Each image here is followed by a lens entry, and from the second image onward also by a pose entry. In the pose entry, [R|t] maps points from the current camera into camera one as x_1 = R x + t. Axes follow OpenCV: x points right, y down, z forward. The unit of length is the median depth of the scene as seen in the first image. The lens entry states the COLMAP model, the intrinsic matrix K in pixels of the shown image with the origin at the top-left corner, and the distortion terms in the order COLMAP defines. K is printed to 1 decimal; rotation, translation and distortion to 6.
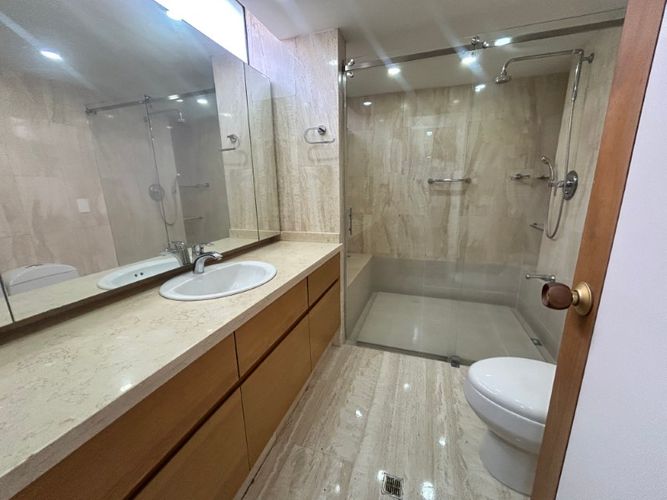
lens RADIAL K [[269.0, 0, 333.5], [0, 269.0, 250.0], [0, 0, 1]] dist [-0.002205, -0.000252]
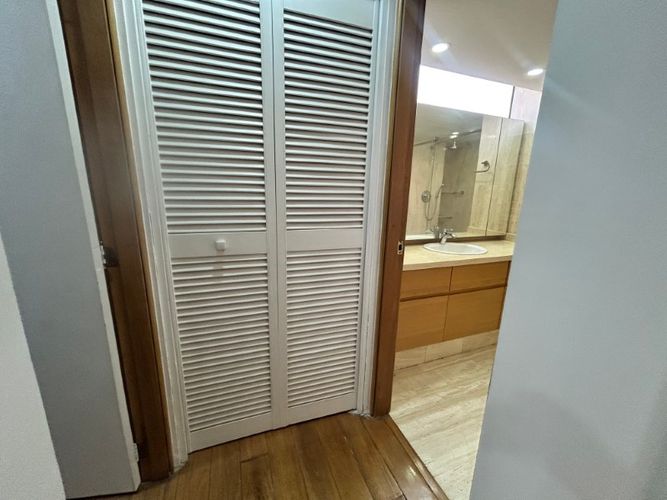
lens RADIAL K [[269.0, 0, 333.5], [0, 269.0, 250.0], [0, 0, 1]] dist [-0.002205, -0.000252]
pose [[0.640781, 0.200555, -0.741065, 0.254837], [-0.208486, 0.974459, 0.083446, 0.079799], [0.738873, 0.101031, 0.666228, -0.499151]]
